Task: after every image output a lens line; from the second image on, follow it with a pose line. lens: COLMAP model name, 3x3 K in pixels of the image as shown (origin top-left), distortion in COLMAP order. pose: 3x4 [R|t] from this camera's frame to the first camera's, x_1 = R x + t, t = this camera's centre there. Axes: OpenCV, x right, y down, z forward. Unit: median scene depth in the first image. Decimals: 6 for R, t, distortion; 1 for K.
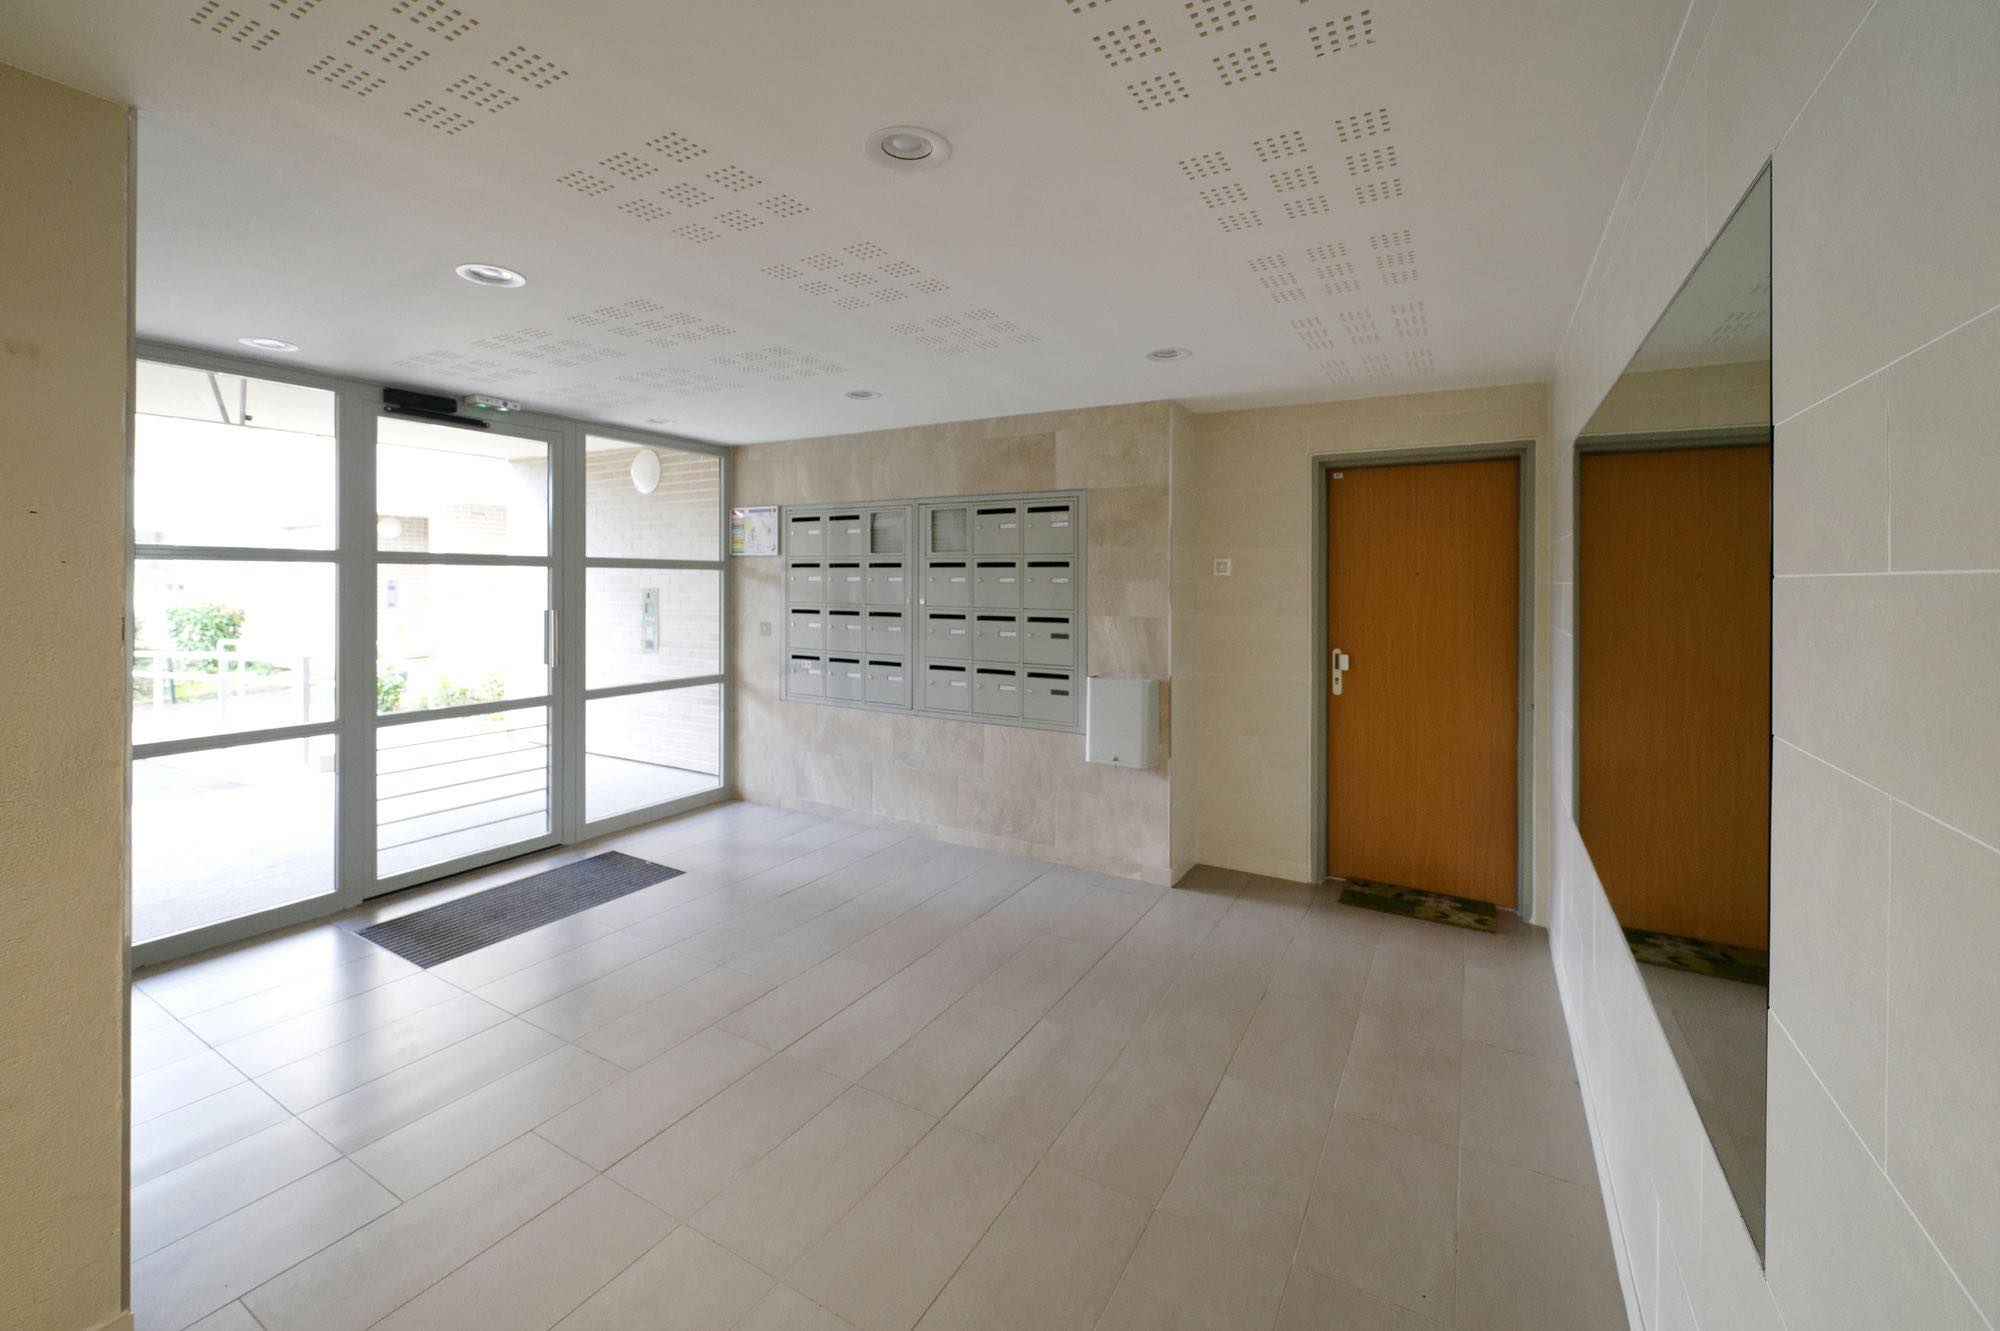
lens RADIAL K [[824.4, 0, 989.7], [0, 824.4, 599.2], [0, 0, 1]] dist [-0.000024, -0.000347]
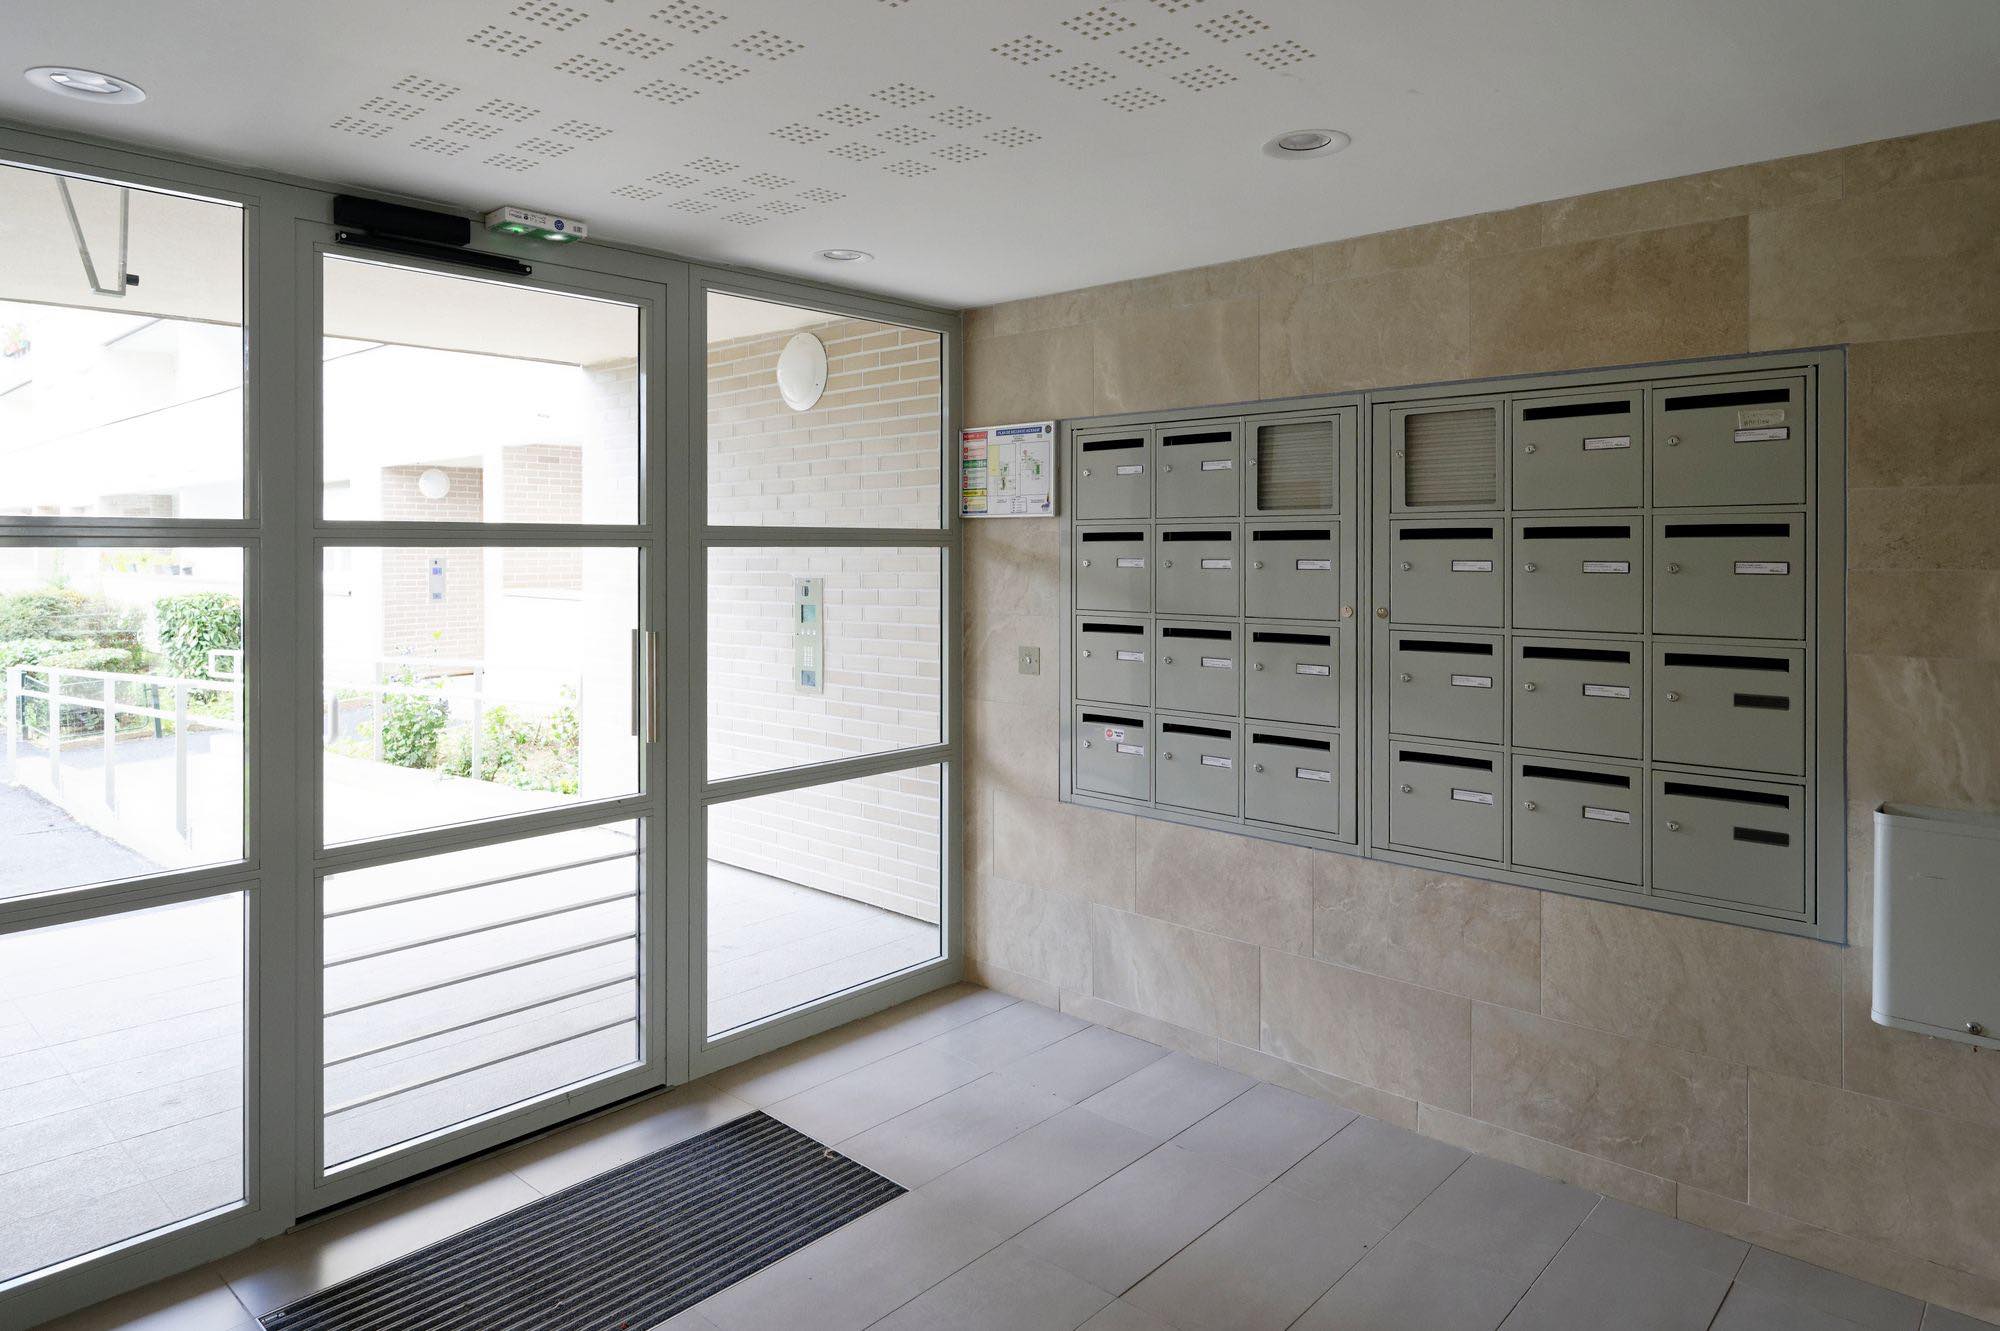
lens RADIAL K [[1210.6, 0, 1006.7], [0, 1210.6, 560.0], [0, 0, 1]] dist [0.002254, 0.000152]
pose [[0.979162, -0.007105, -0.202956, -0.152621], [0.004331, 0.999891, -0.014106, -0.018524], [0.203034, 0.012933, 0.979086, 0.296936]]
